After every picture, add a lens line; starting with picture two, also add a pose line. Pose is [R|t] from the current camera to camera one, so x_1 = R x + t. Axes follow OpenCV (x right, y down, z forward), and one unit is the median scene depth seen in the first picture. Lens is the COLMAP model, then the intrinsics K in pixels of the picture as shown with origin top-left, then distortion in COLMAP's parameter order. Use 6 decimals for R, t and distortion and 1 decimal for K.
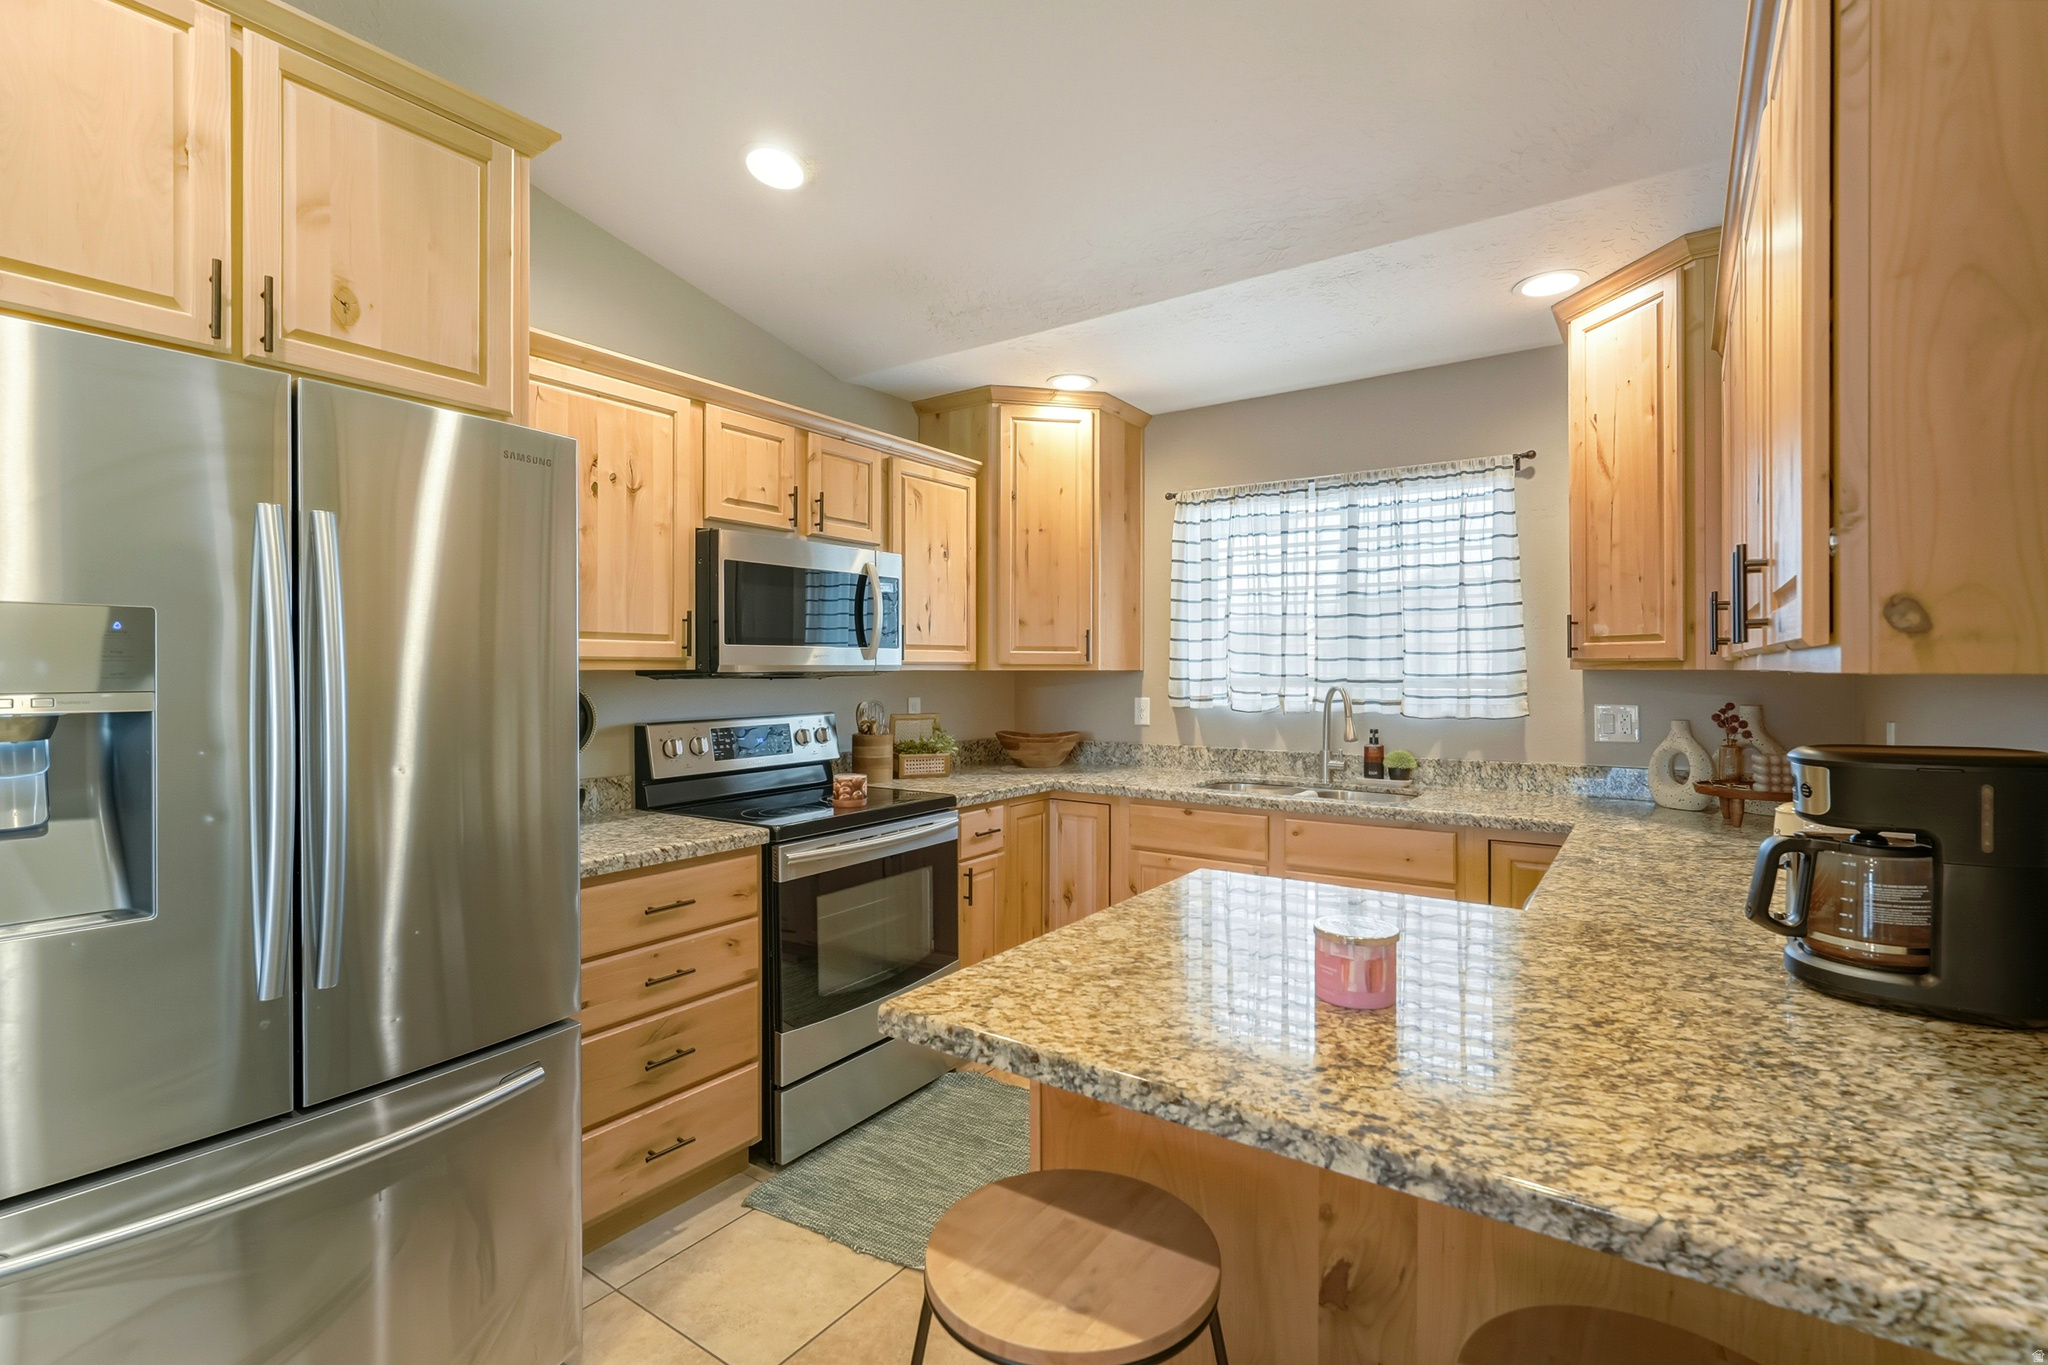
lens RADIAL K [[915.8, 0, 1015.3], [0, 915.8, 669.6], [0, 0, 1]] dist [-0.008399, 0.000647]
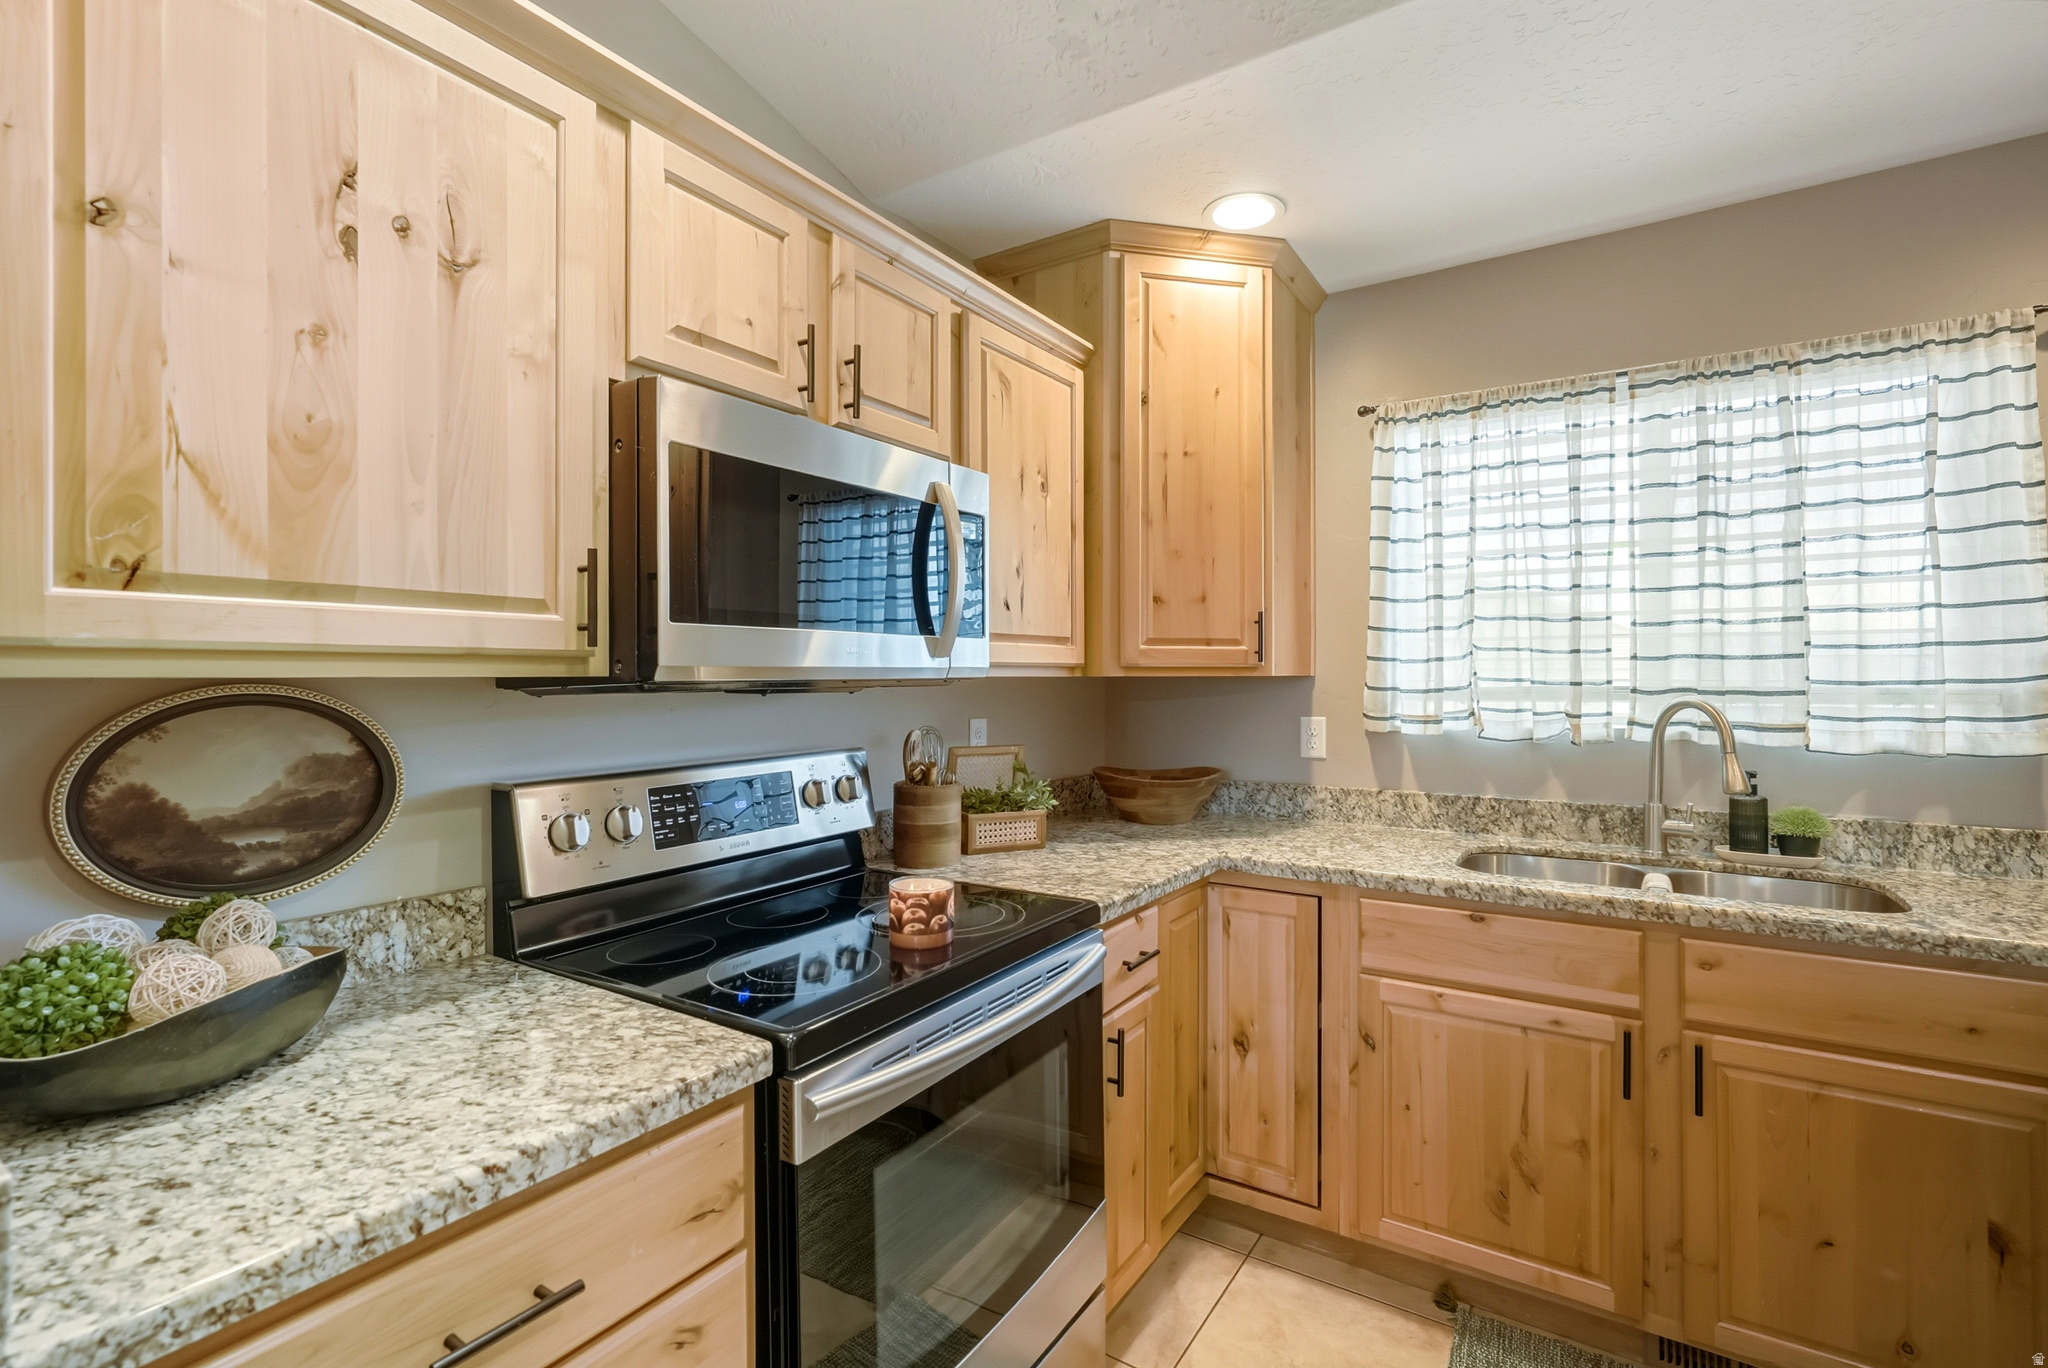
lens RADIAL K [[931.6, 0, 1019.5], [0, 931.6, 674.2], [0, 0, 1]] dist [-0.011743, 0.006089]
pose [[0.999451, -0.002126, 0.033057, -0.123755], [0.002199, 0.999995, -0.002166, 0.000602], [-0.033052, 0.002238, 0.999451, 0.415028]]
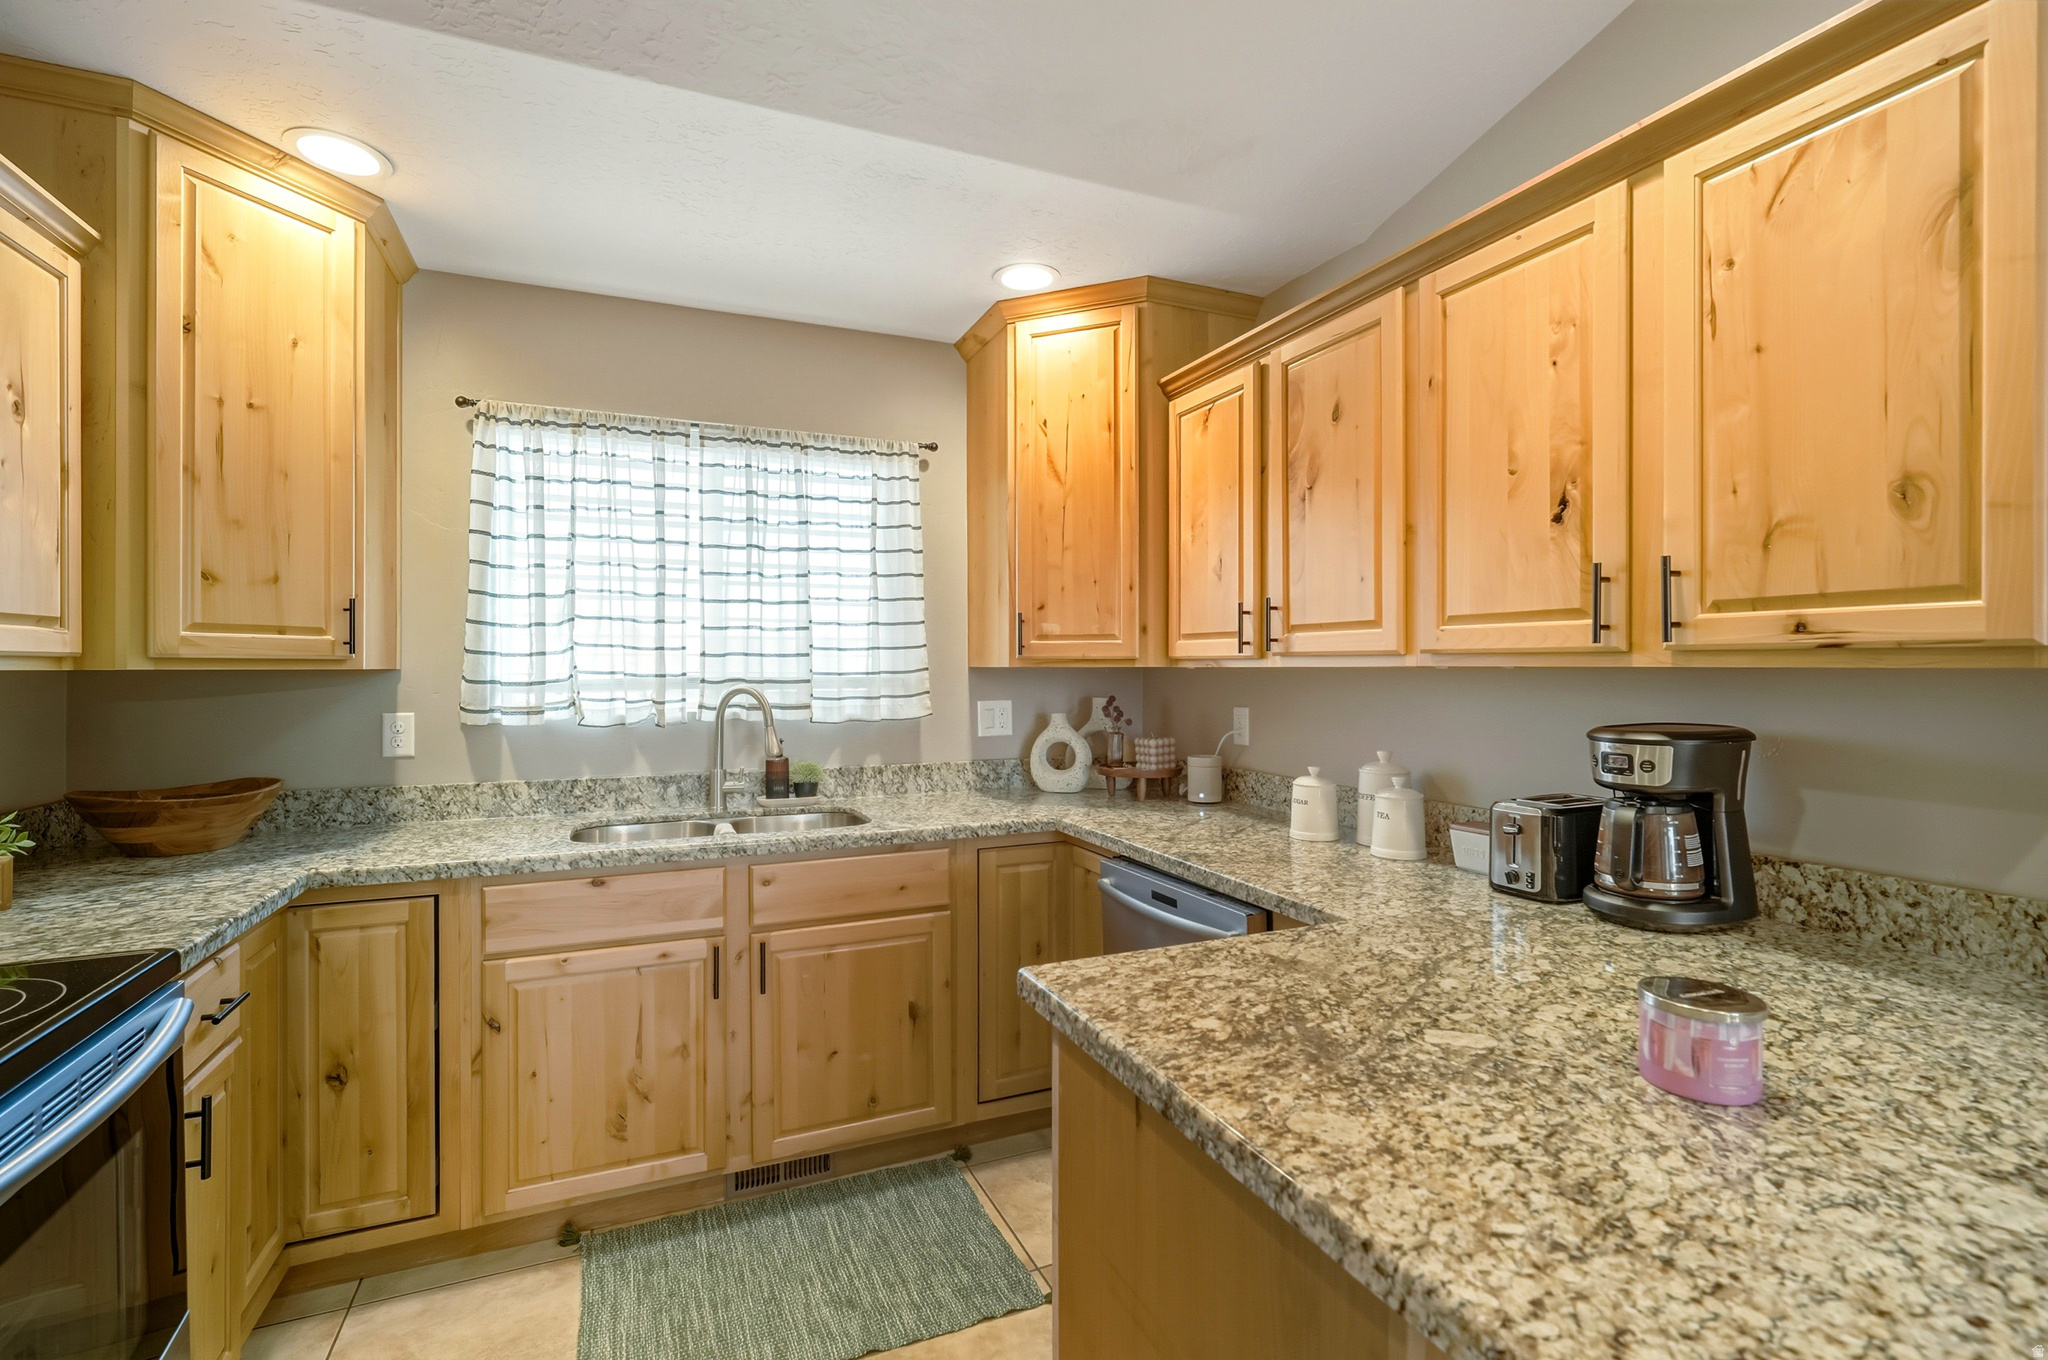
lens RADIAL K [[920.0, 0, 1018.5], [0, 920.0, 669.2], [0, 0, 1]] dist [-0.010441, 0.005088]
pose [[0.527314, -0.002607, 0.849667, -0.215839], [0.001913, 0.999996, 0.001881, 0.000447], [-0.849668, 0.000634, 0.527317, 0.390093]]
